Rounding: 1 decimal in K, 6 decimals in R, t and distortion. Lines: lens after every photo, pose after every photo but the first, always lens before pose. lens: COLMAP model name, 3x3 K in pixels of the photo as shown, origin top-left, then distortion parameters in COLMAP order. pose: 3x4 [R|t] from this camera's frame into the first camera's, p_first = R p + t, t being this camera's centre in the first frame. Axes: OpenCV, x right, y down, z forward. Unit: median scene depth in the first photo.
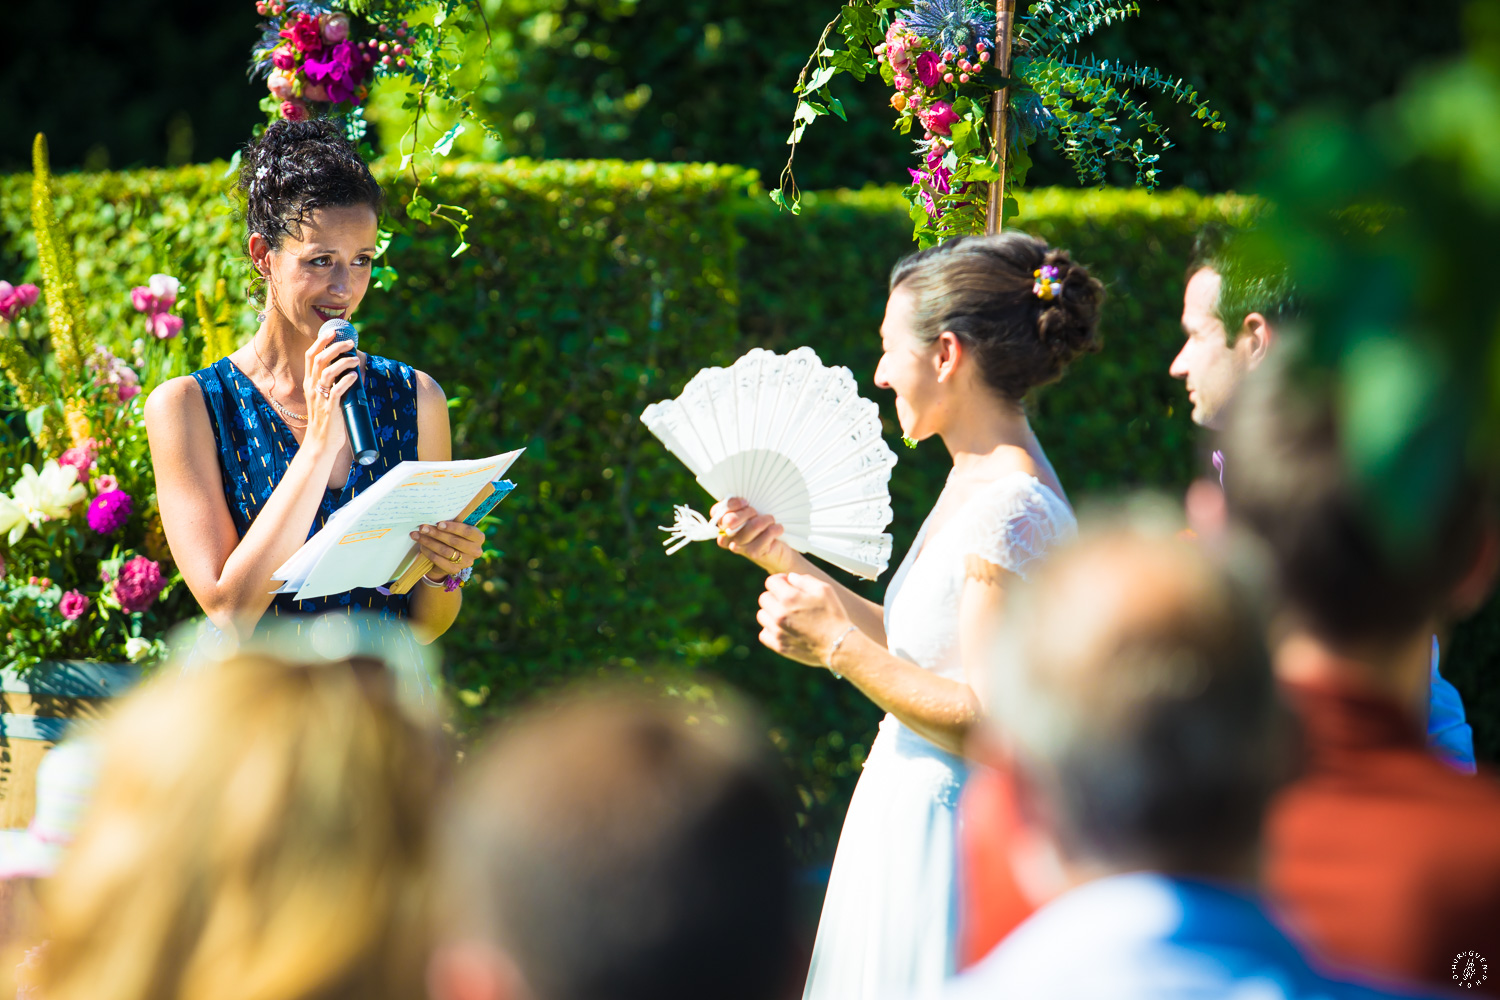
lens RADIAL K [[5582.7, 0, 737.9], [0, 5582.7, 503.6], [0, 0, 1]] dist [1.032560, 0.000000]
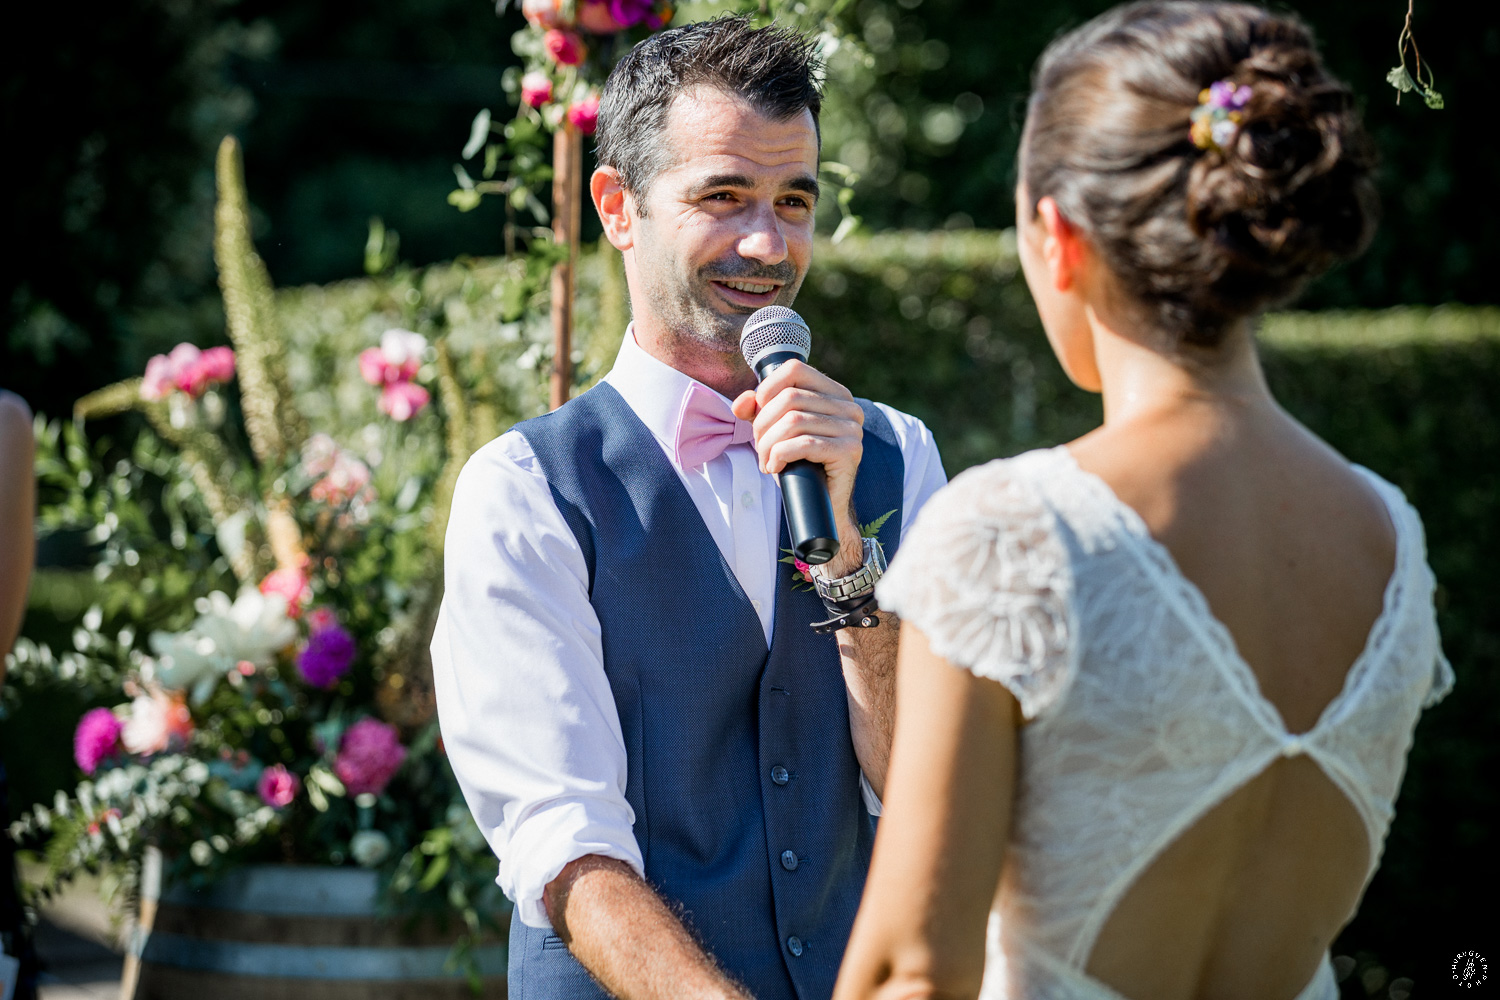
lens RADIAL K [[5125.5, 0, 746.0], [0, 5125.5, 495.3], [0, 0, 1]] dist [-0.070513, 0.000000]
pose [[0.998346, -0.026004, -0.051274, -0.024179], [0.024103, 0.999012, -0.037348, 0.006480], [0.052195, 0.036050, 0.997986, 0.352646]]
